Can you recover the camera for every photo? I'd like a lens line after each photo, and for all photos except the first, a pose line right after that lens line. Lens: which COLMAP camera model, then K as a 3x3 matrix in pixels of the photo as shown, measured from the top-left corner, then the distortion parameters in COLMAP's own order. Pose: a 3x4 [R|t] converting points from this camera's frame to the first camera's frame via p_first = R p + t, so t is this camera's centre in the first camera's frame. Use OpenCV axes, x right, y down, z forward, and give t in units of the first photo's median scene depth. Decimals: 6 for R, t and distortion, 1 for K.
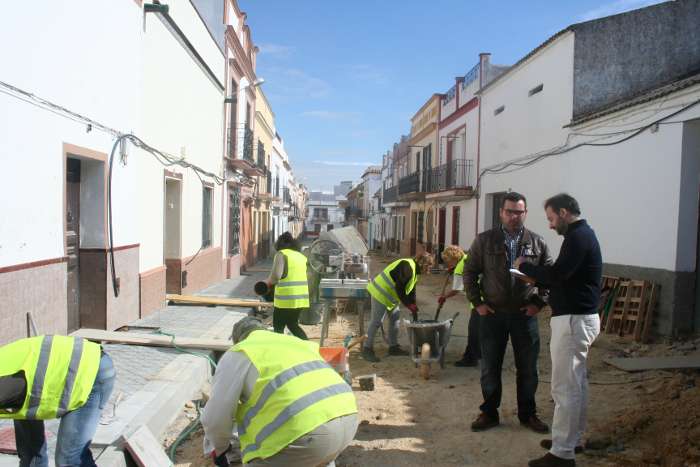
lens RADIAL K [[584.8, 0, 339.5], [0, 584.8, 245.7], [0, 0, 1]] dist [-0.171171, 0.141382]
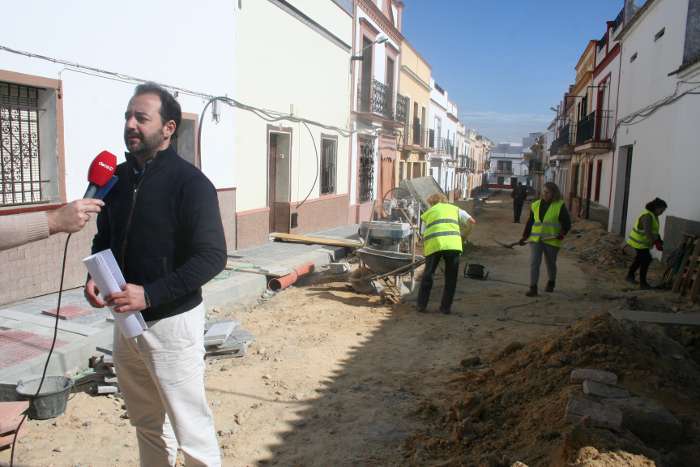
lens RADIAL K [[584.8, 0, 339.5], [0, 584.8, 245.7], [0, 0, 1]] dist [-0.171171, 0.141382]
pose [[0.946642, 0.049791, -0.318419, 0.104793], [-0.023242, 0.995968, 0.086644, 0.003039], [0.321449, -0.074620, 0.943982, -0.036225]]
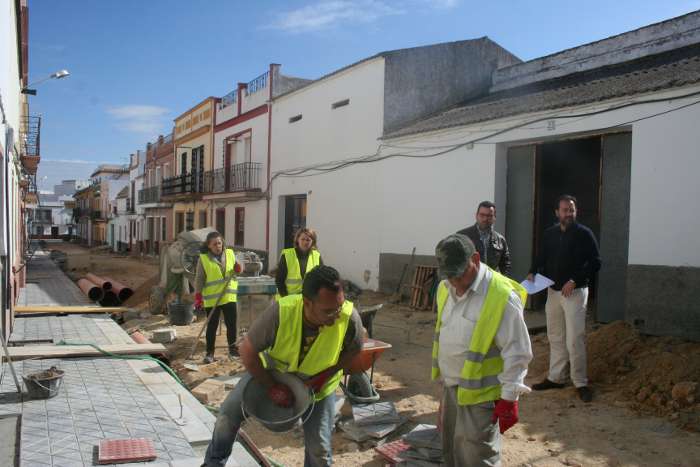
lens RADIAL K [[584.8, 0, 339.5], [0, 584.8, 245.7], [0, 0, 1]] dist [-0.171171, 0.141382]
pose [[0.889761, -0.026047, 0.455682, -0.123597], [0.026085, 0.999640, 0.006206, -0.000931], [-0.455680, 0.006364, 0.890121, -0.008735]]
